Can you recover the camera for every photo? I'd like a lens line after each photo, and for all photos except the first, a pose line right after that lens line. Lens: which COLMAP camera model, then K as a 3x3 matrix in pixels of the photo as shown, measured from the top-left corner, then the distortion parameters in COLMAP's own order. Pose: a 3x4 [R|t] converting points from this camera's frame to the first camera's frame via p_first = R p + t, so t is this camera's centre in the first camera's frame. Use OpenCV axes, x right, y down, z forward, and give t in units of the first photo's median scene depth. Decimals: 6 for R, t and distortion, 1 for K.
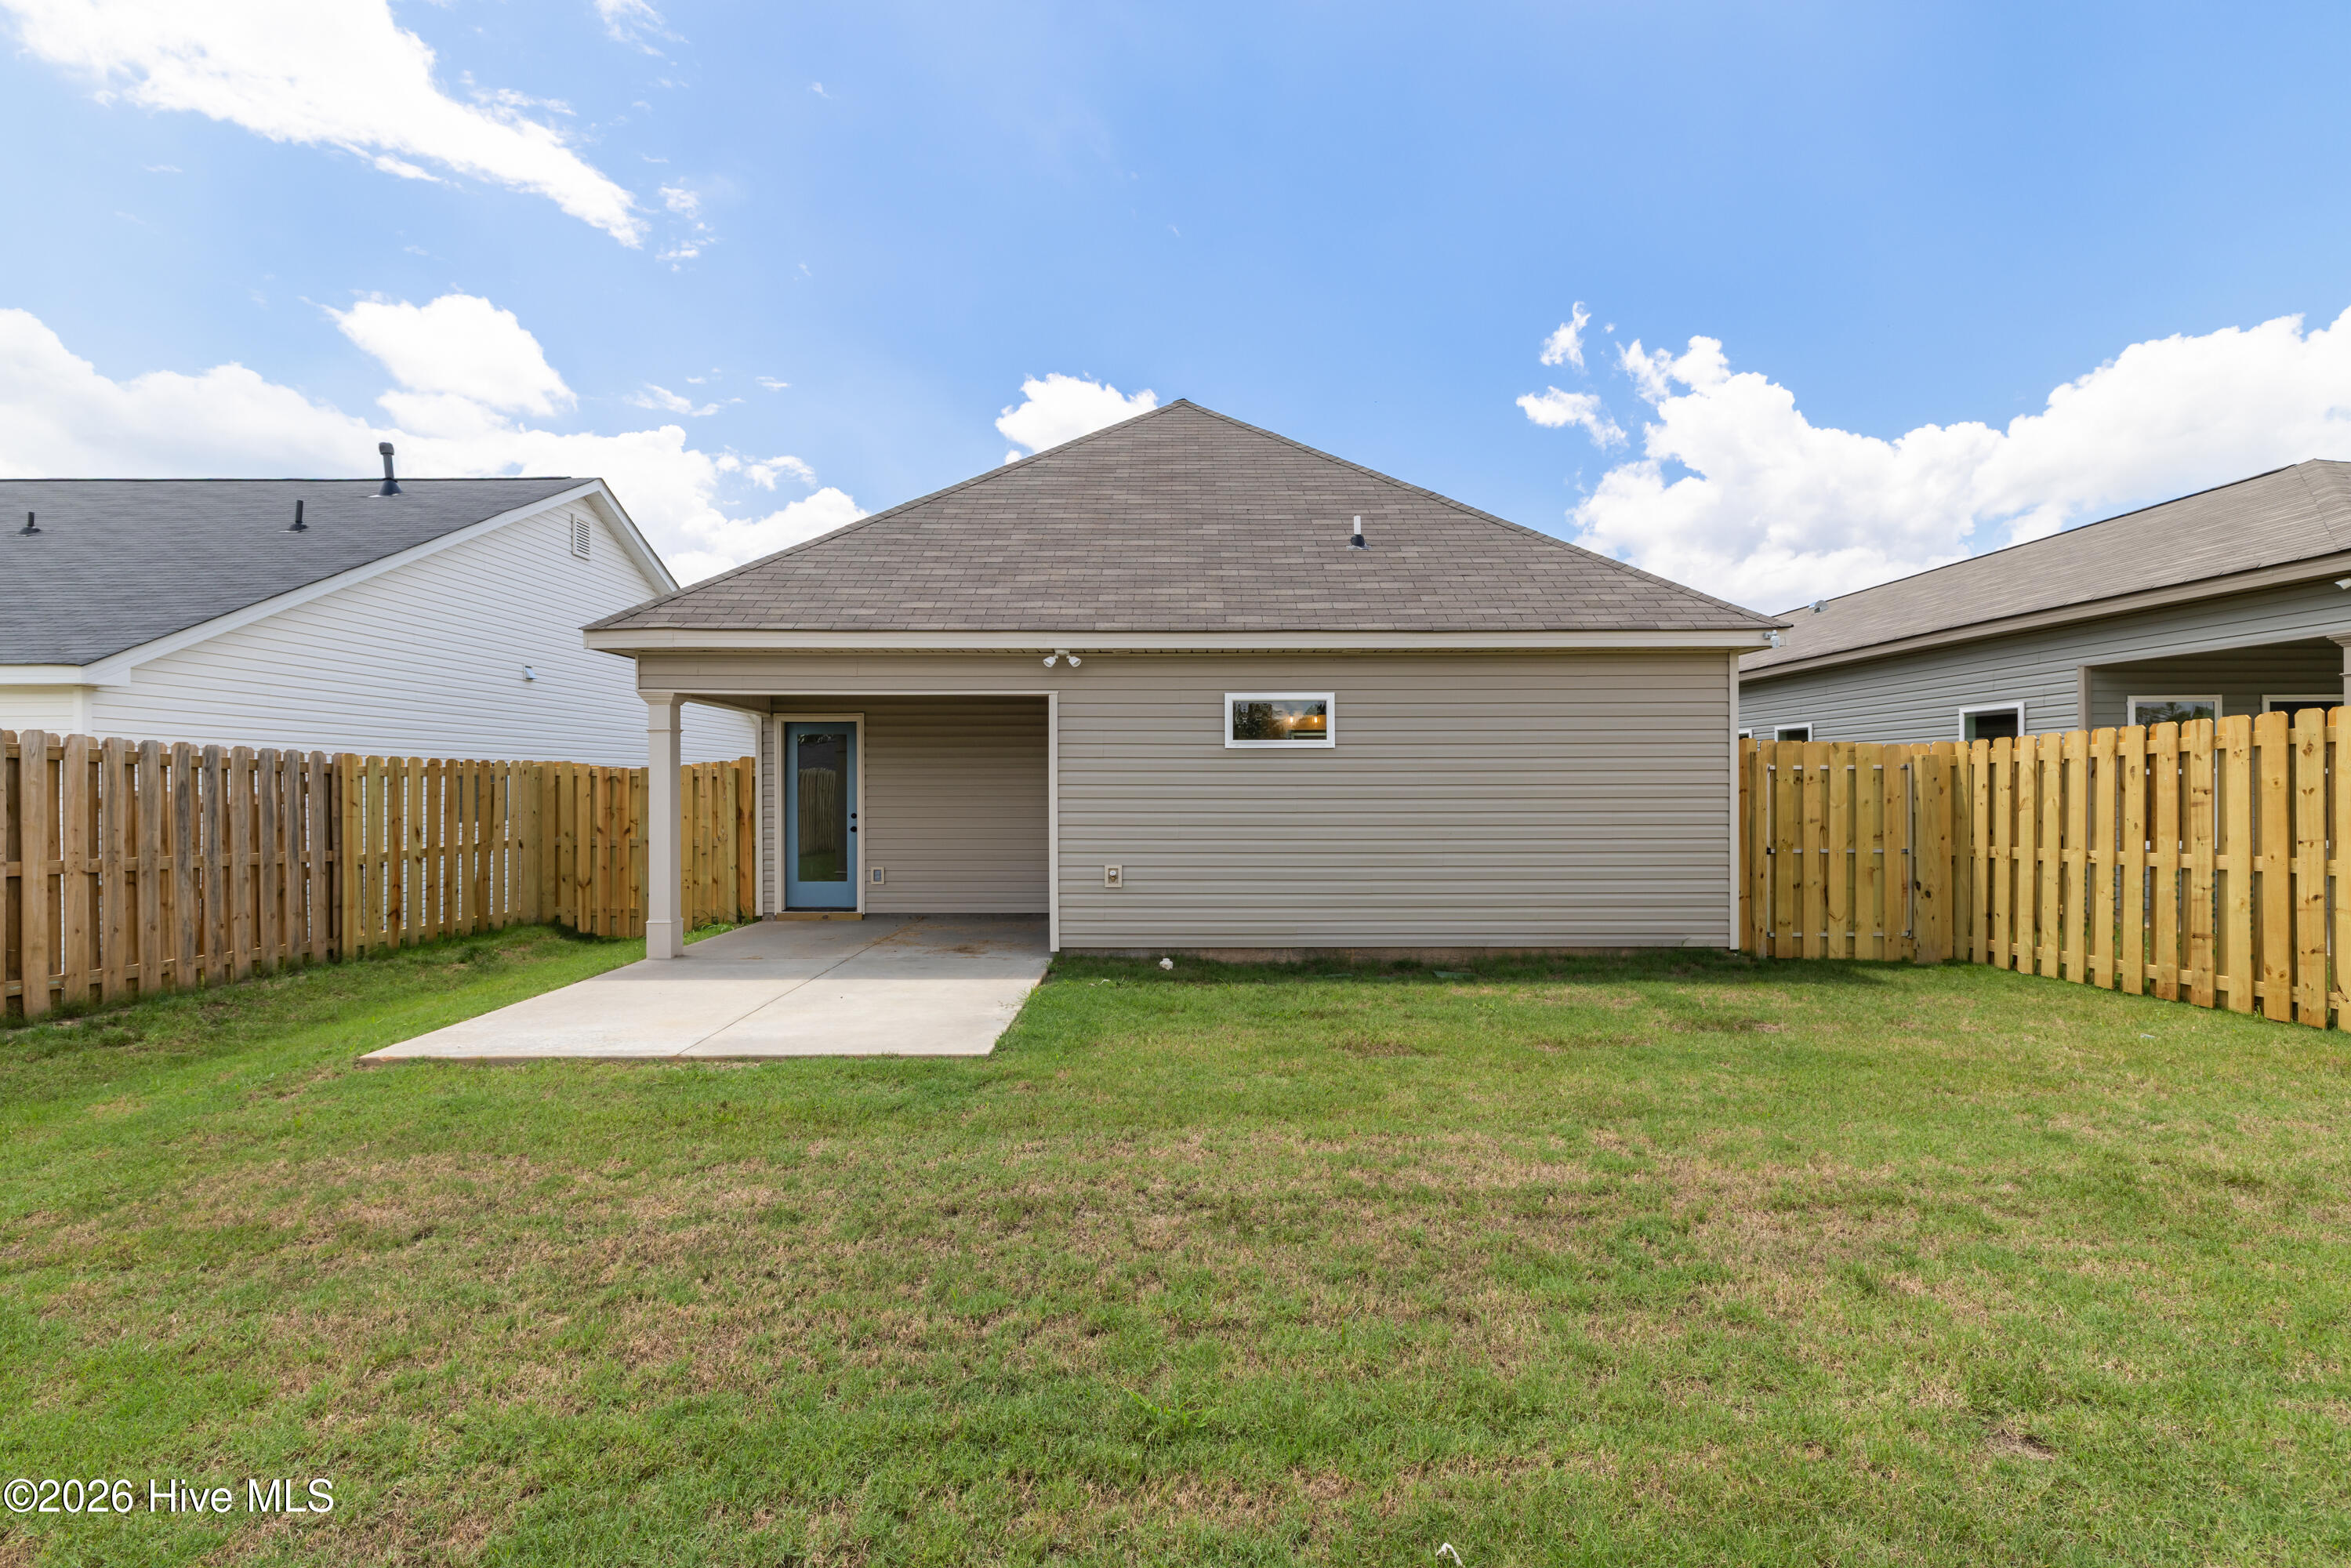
lens RADIAL K [[1032.0, 0, 1179.2], [0, 1032.0, 771.5], [0, 0, 1]] dist [0.001375, 0.000994]
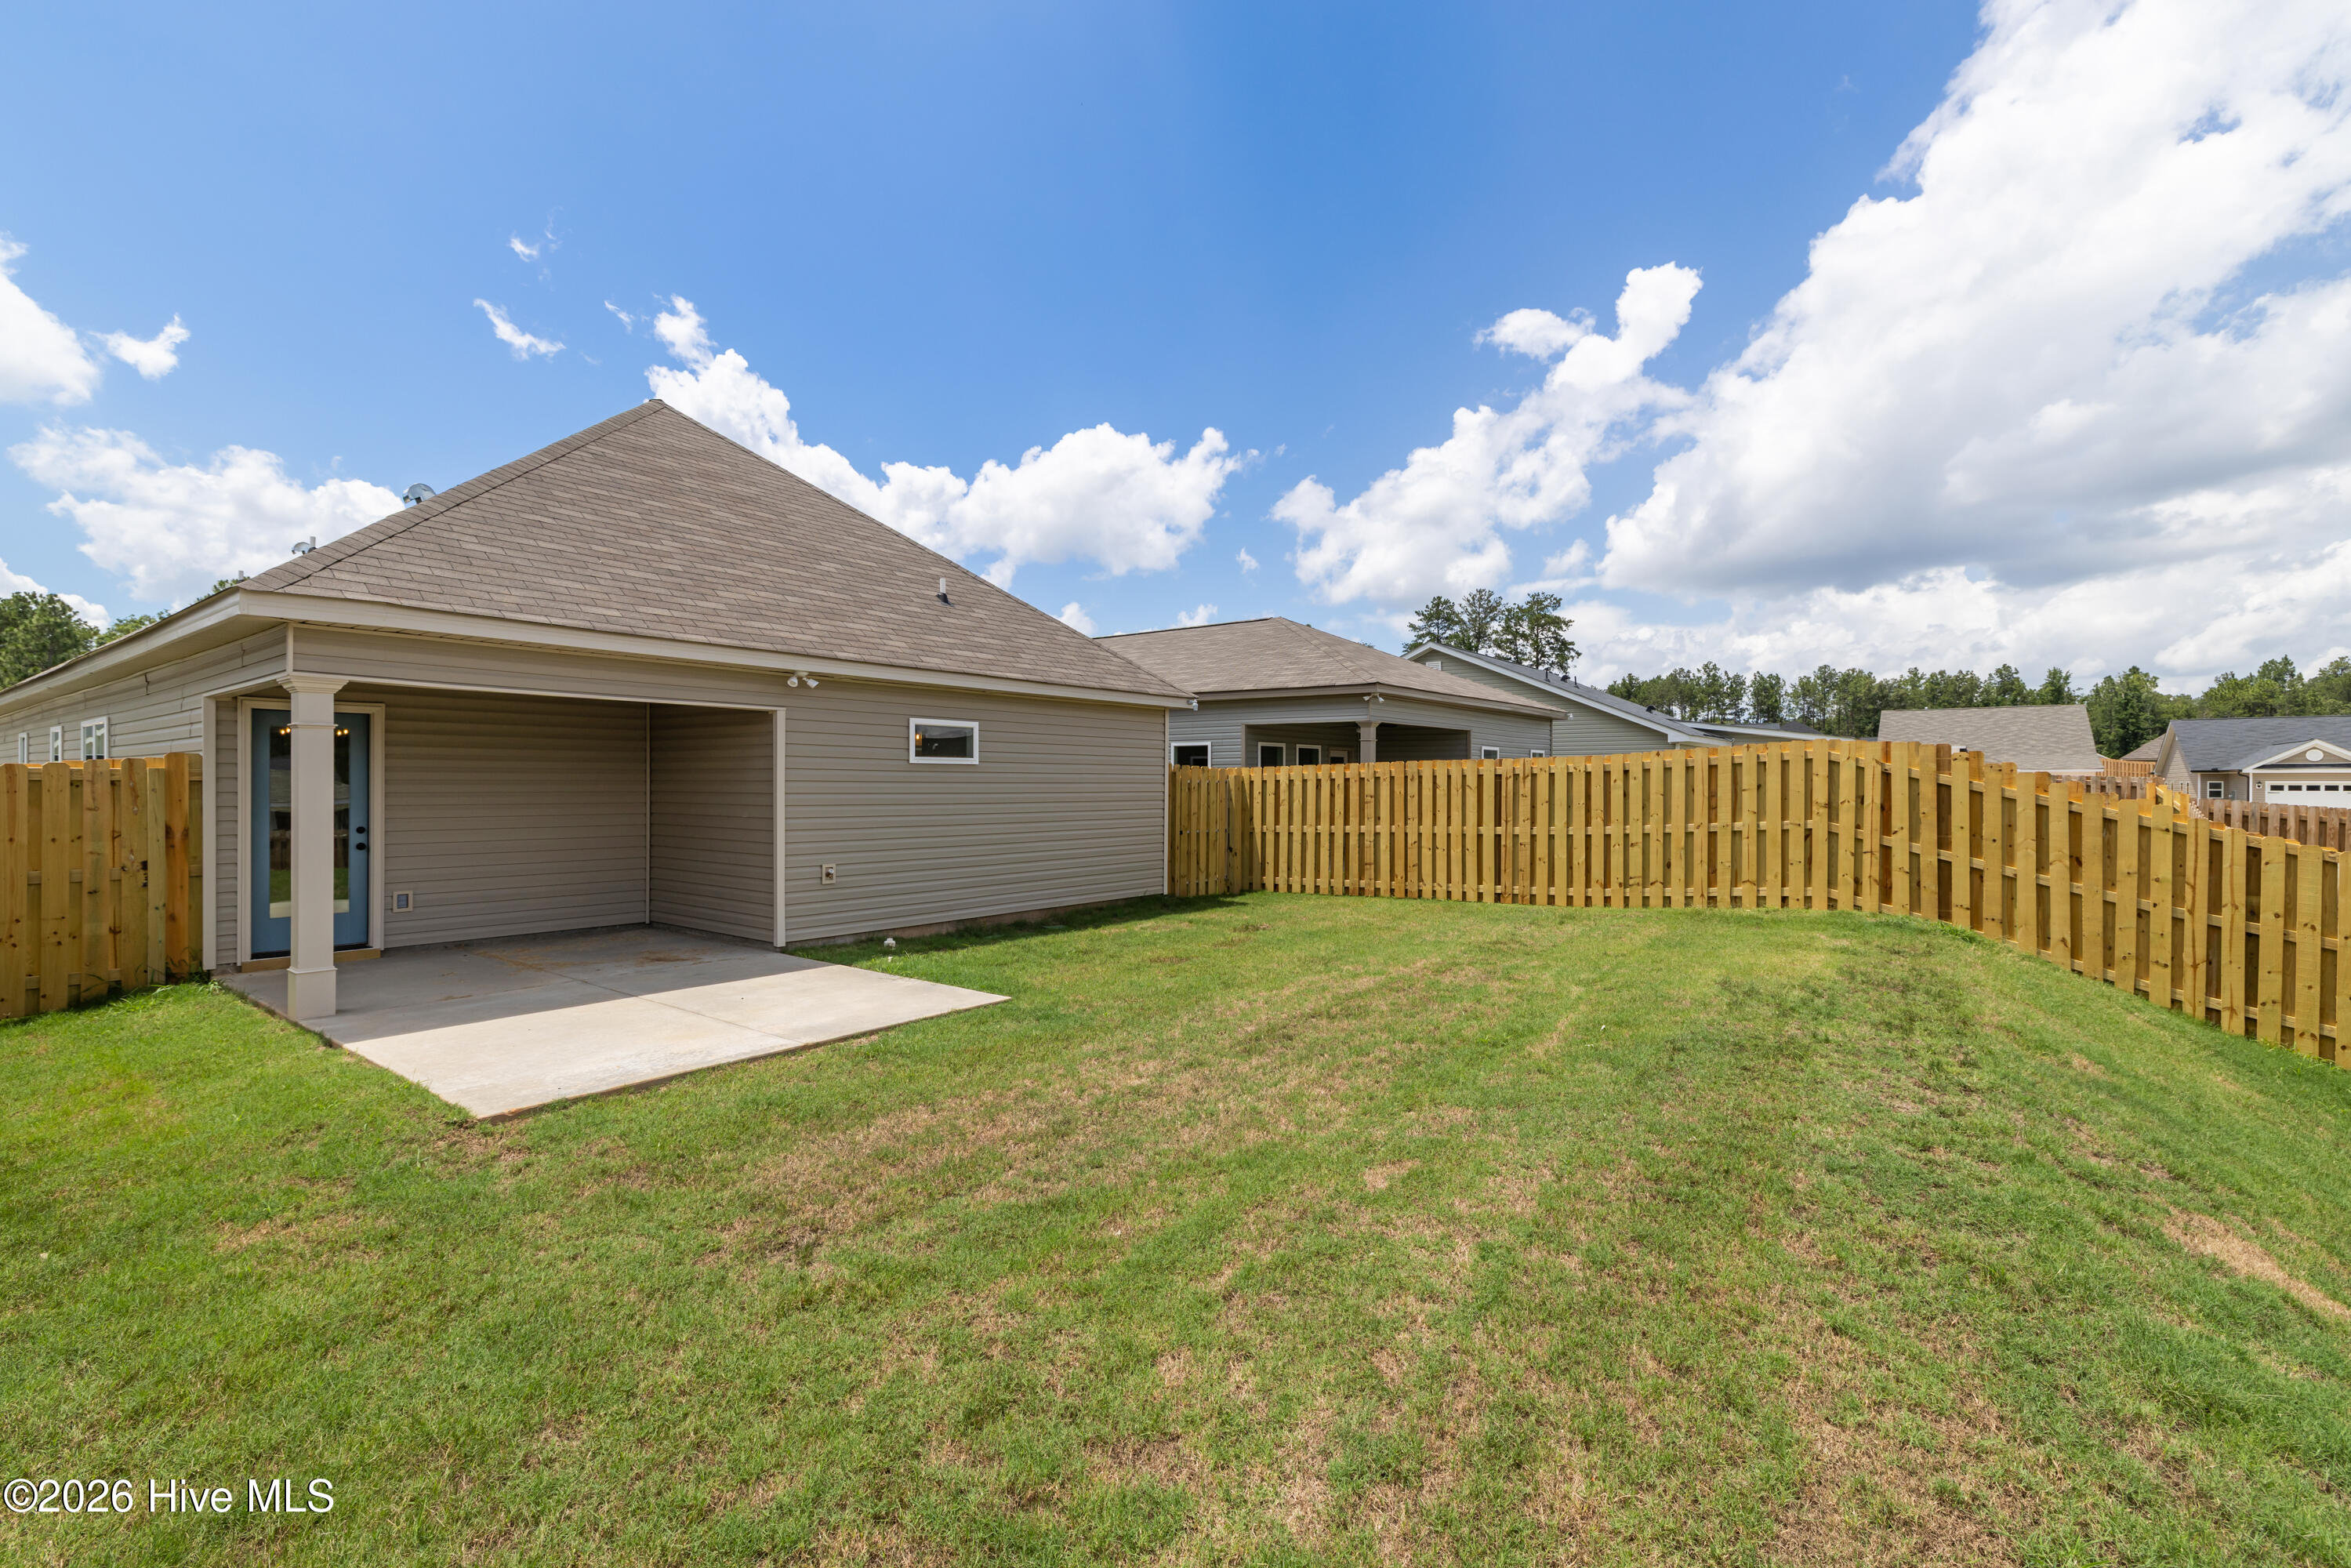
lens RADIAL K [[1032.0, 0, 1176.4], [0, 1032.0, 780.0], [0, 0, 1]] dist [0.001375, 0.000994]
pose [[0.610746, 0.006264, 0.791802, -0.804868], [-0.017534, 0.999831, 0.005615, -0.017030], [-0.791633, -0.017312, 0.610752, 0.006087]]
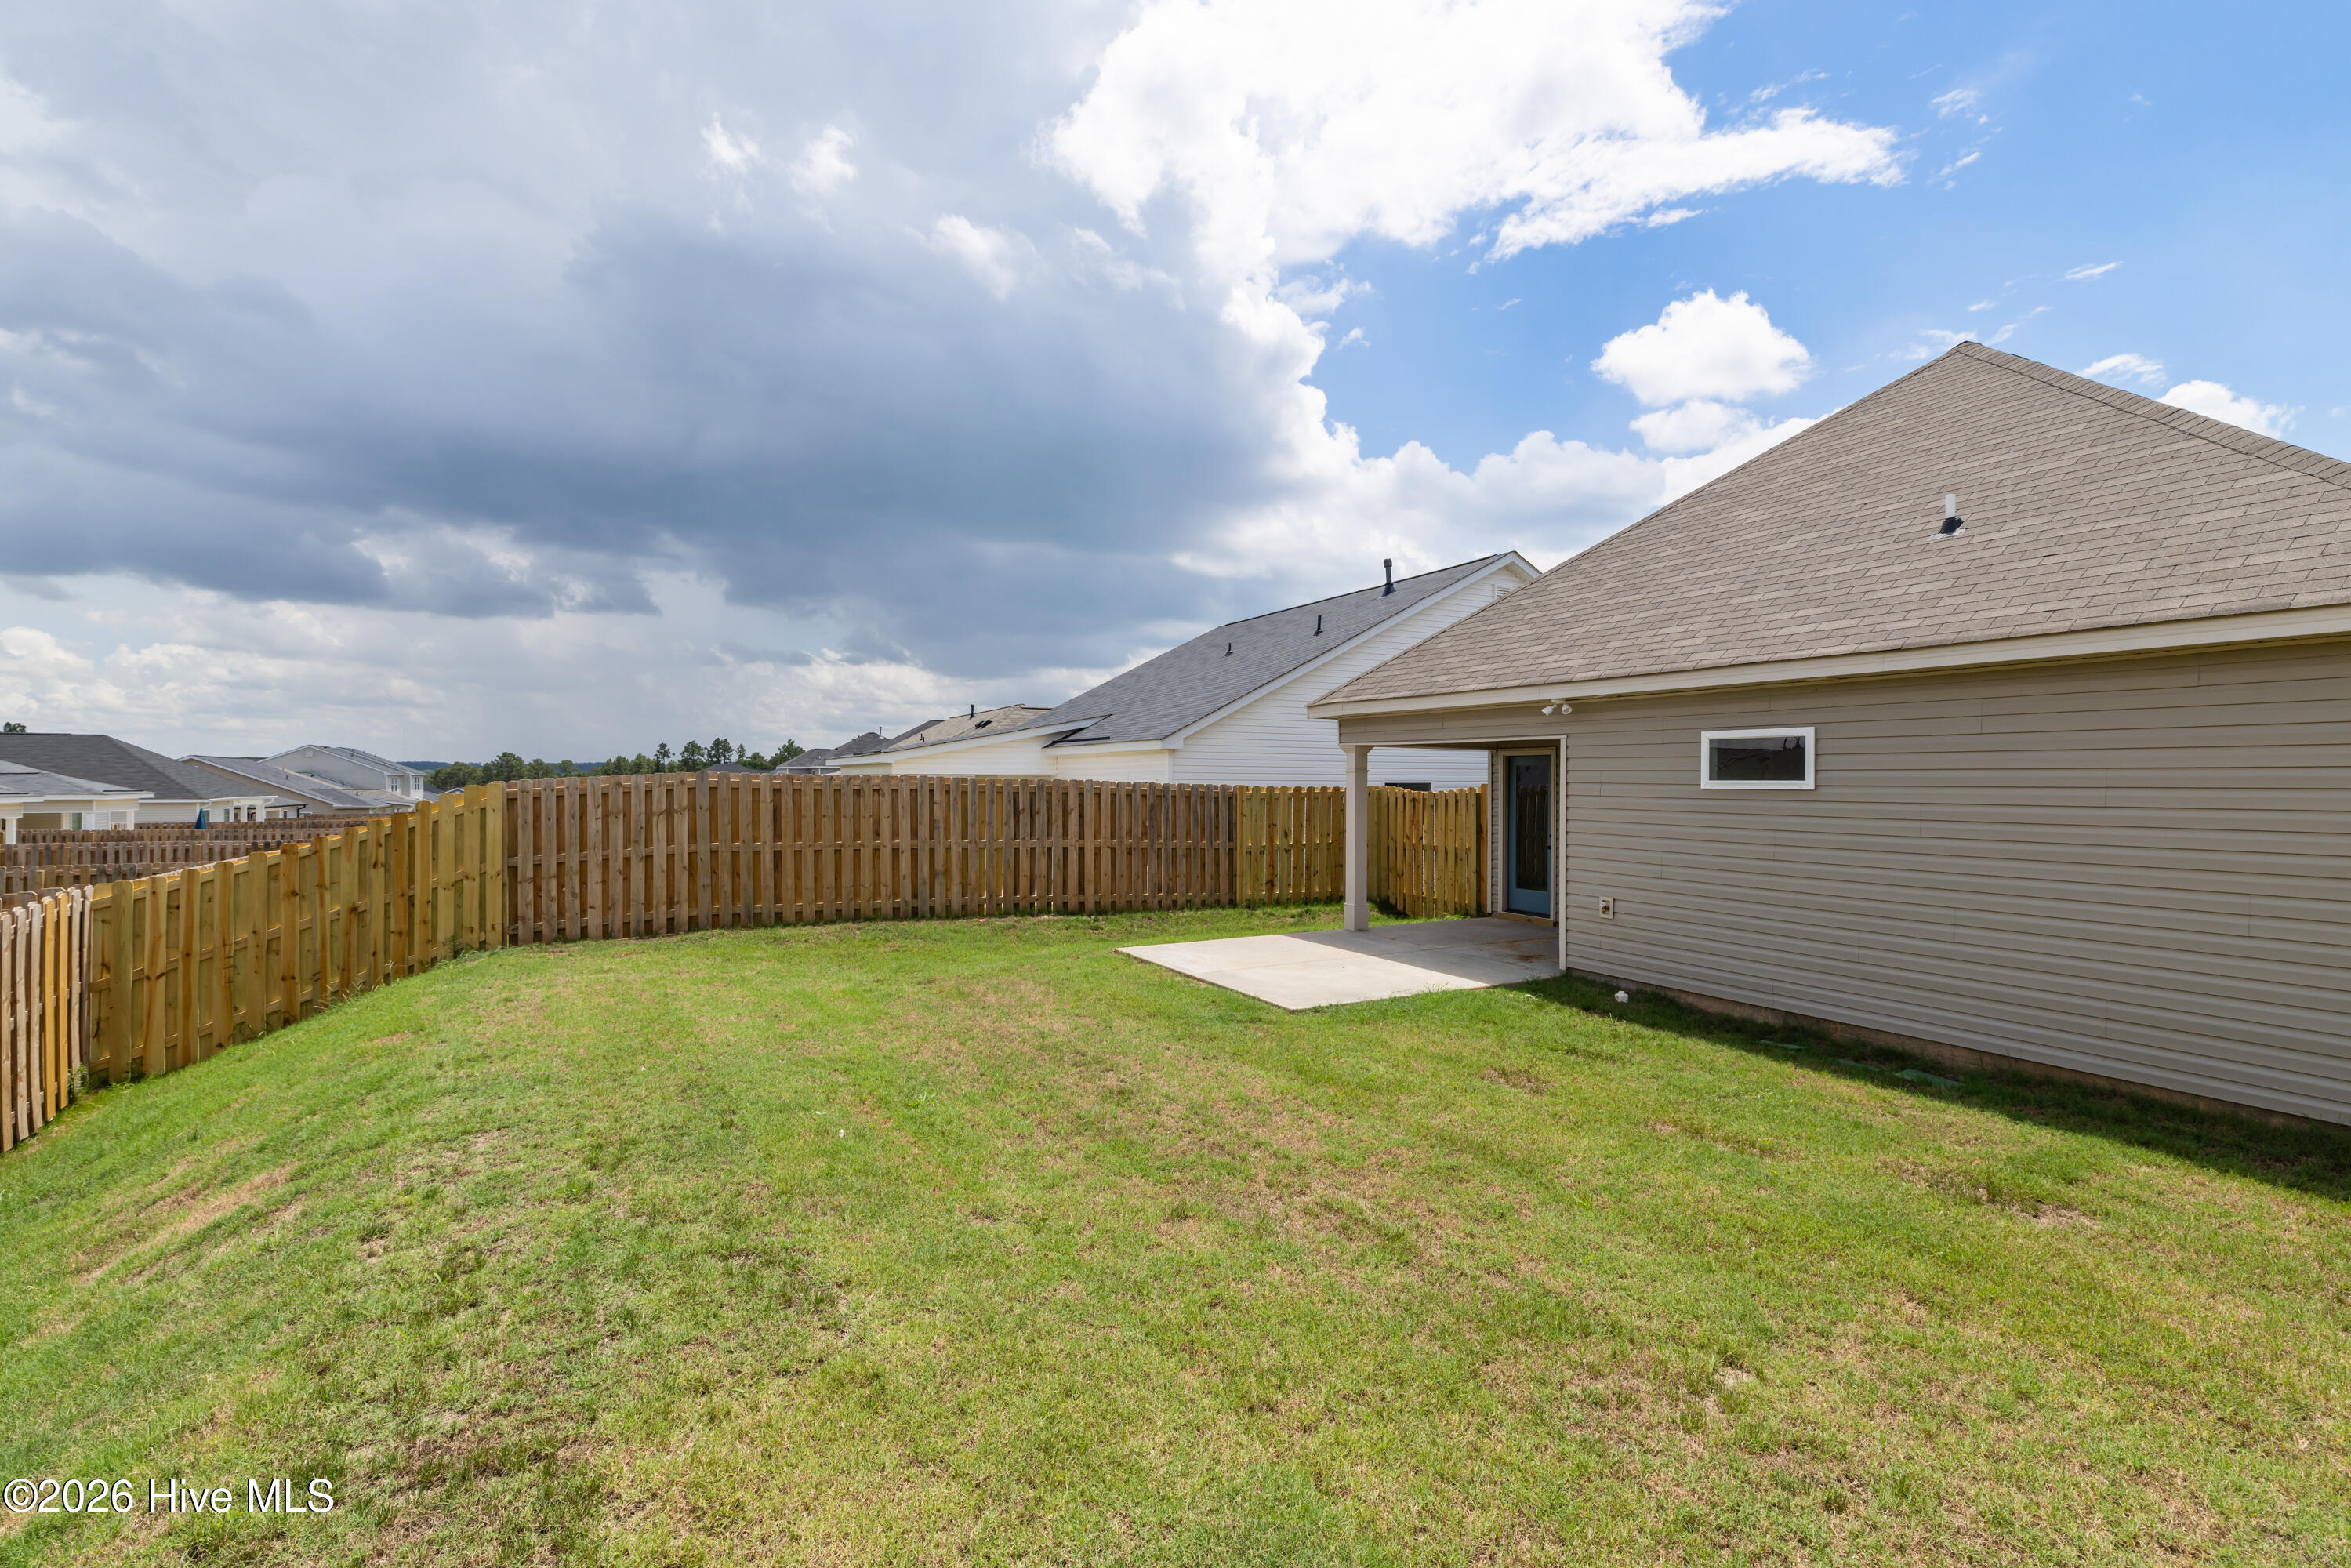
lens RADIAL K [[1070.0, 0, 1172.2], [0, 1070.0, 786.7], [0, 0, 1]] dist [-0.010983, -0.001421]
pose [[0.455761, 0.011893, -0.890022, 0.780830], [0.009068, 0.999797, 0.018004, -0.052220], [0.890056, -0.016276, 0.455561, 0.115025]]
